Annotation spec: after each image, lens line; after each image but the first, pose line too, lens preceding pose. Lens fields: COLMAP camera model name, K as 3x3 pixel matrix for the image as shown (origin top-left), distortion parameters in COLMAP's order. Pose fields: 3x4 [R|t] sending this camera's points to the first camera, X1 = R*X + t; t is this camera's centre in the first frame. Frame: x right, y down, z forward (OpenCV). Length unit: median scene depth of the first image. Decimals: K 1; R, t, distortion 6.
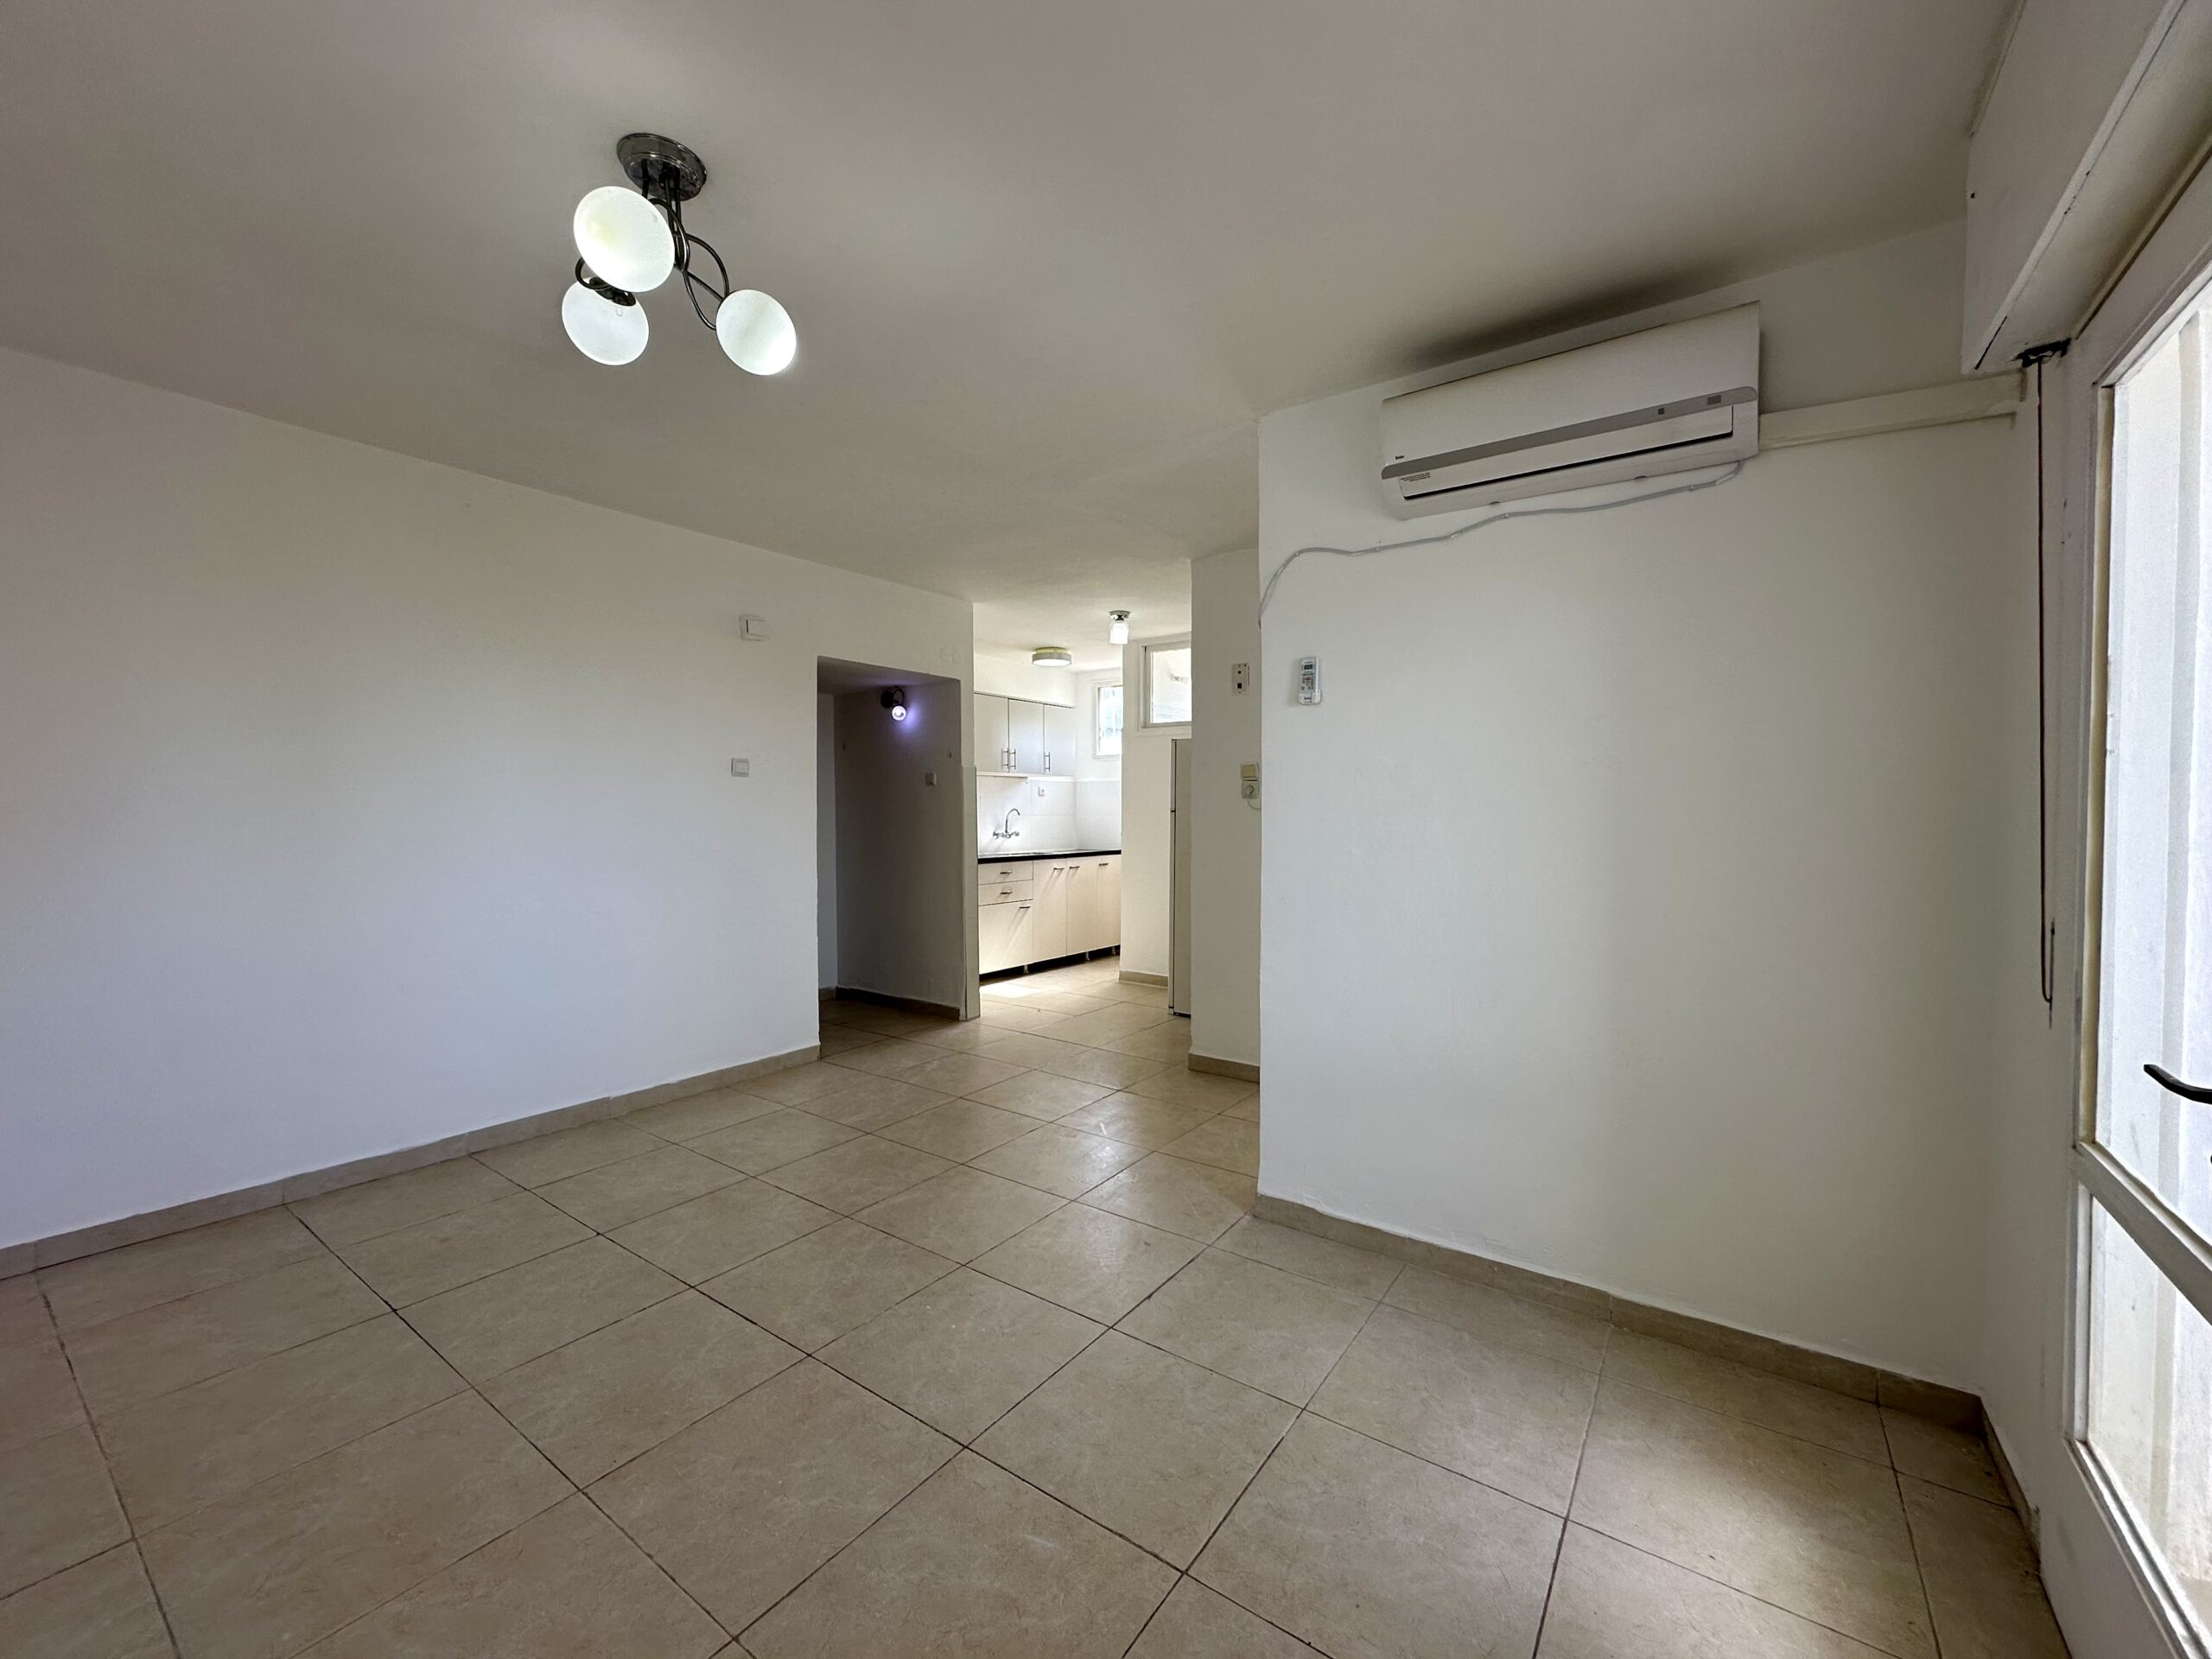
lens RADIAL K [[881.5, 0, 1110.9], [0, 881.5, 831.2], [0, 0, 1]] dist [-0.003317, 0.001533]
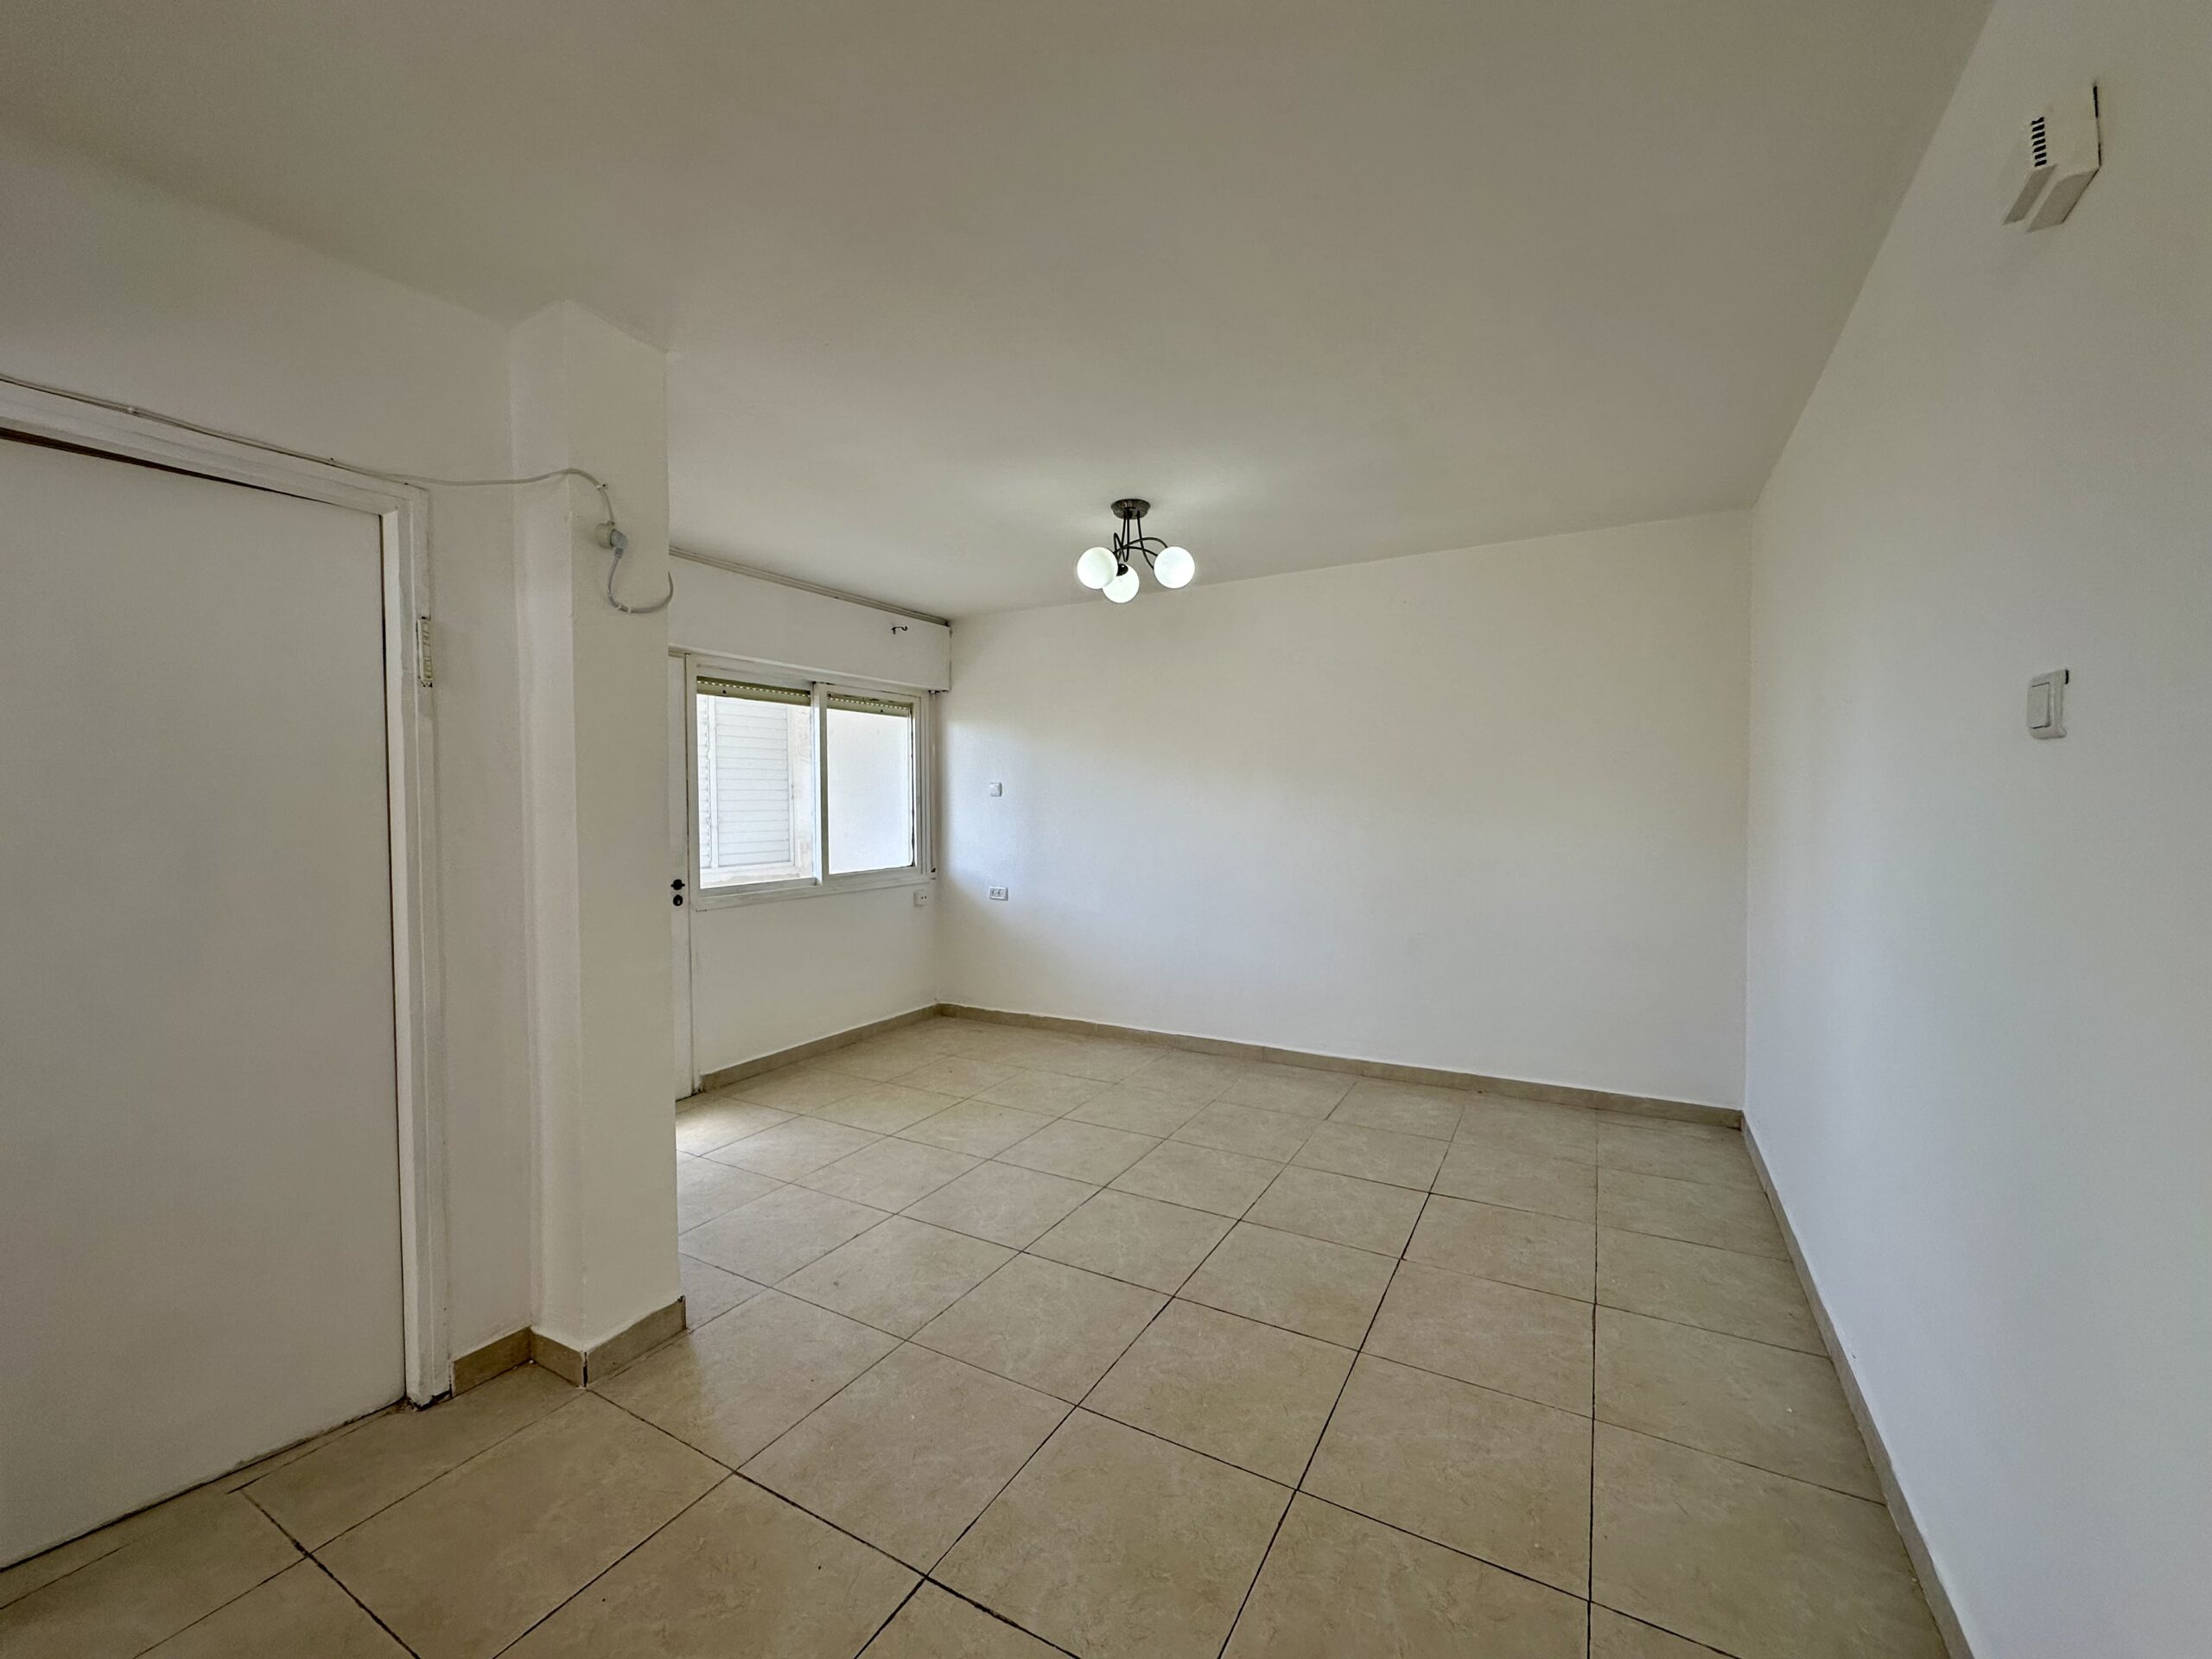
lens RADIAL K [[881.5, 0, 1105.9], [0, 881.5, 823.5], [0, 0, 1]] dist [-0.003317, 0.001533]
pose [[-0.995291, 0.003986, -0.096849, -0.181532], [-0.000580, 0.998891, 0.047072, -0.086713], [0.096929, 0.046906, -0.994185, 2.218694]]
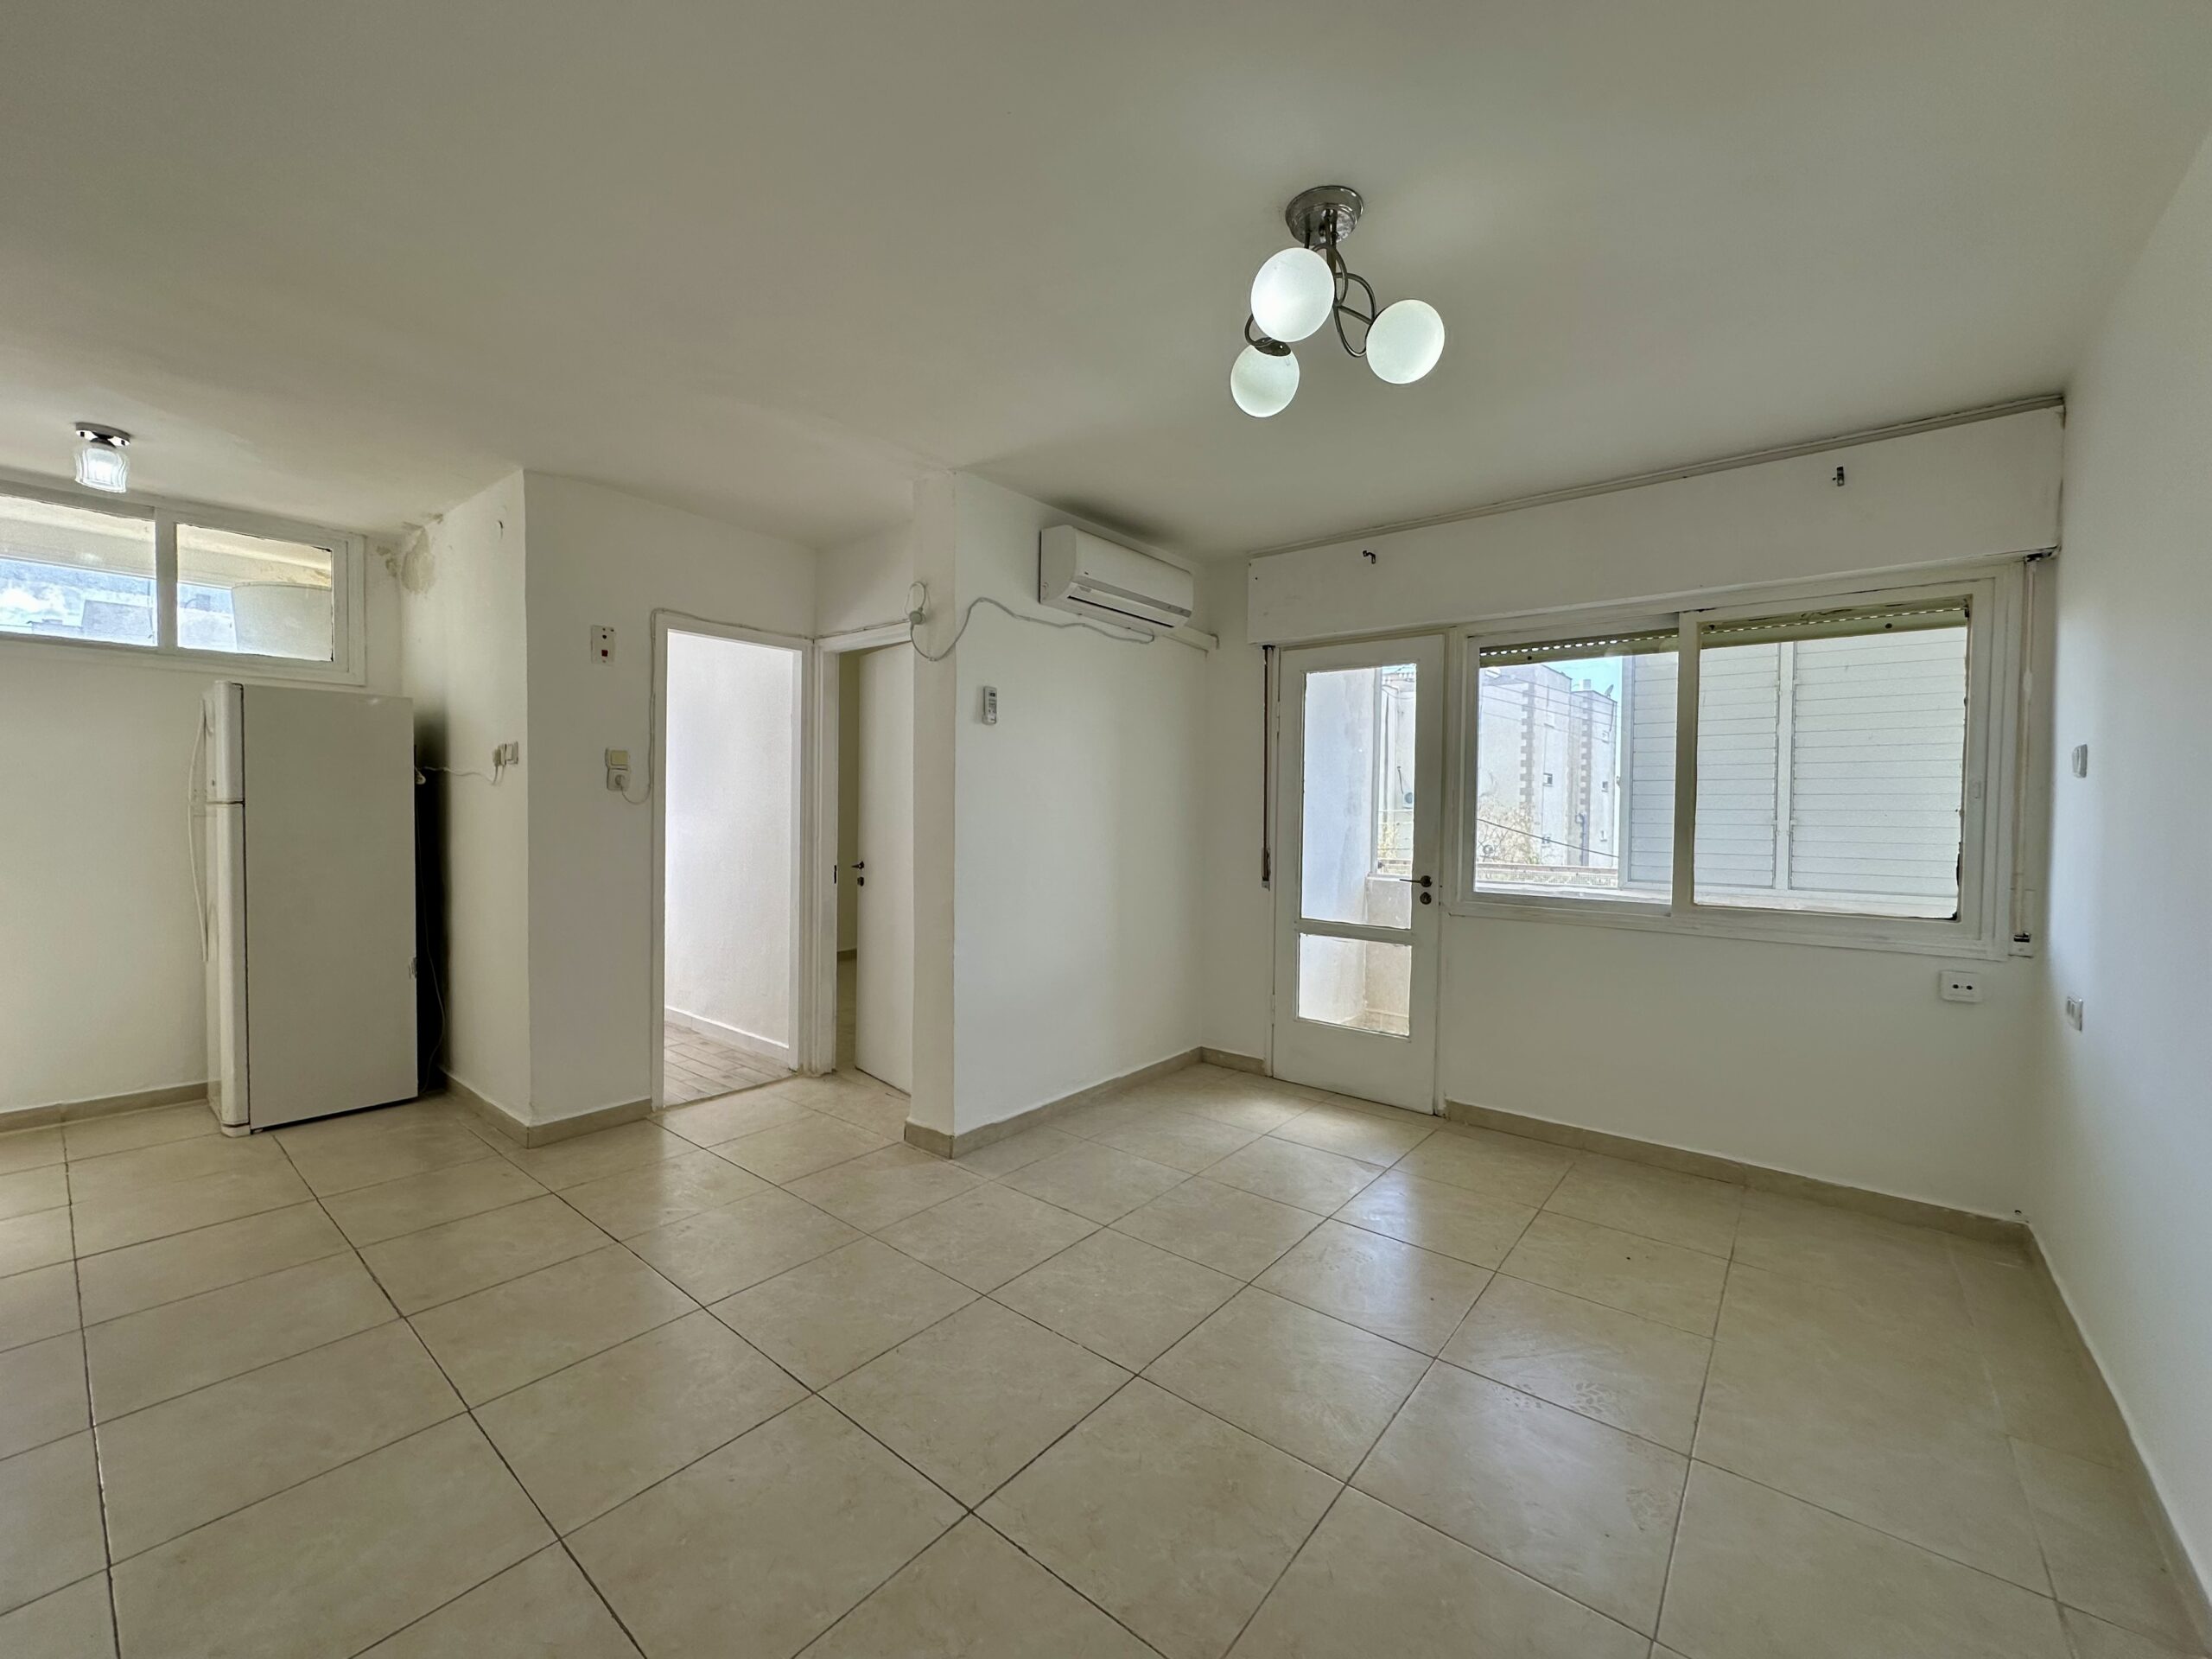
lens RADIAL K [[881.5, 0, 1103.5], [0, 881.5, 820.9], [0, 0, 1]] dist [-0.003317, 0.001533]
pose [[0.070701, -0.022885, 0.997235, -1.172152], [0.013171, 0.999671, 0.022007, -0.036485], [-0.997411, 0.011579, 0.070979, 0.863360]]
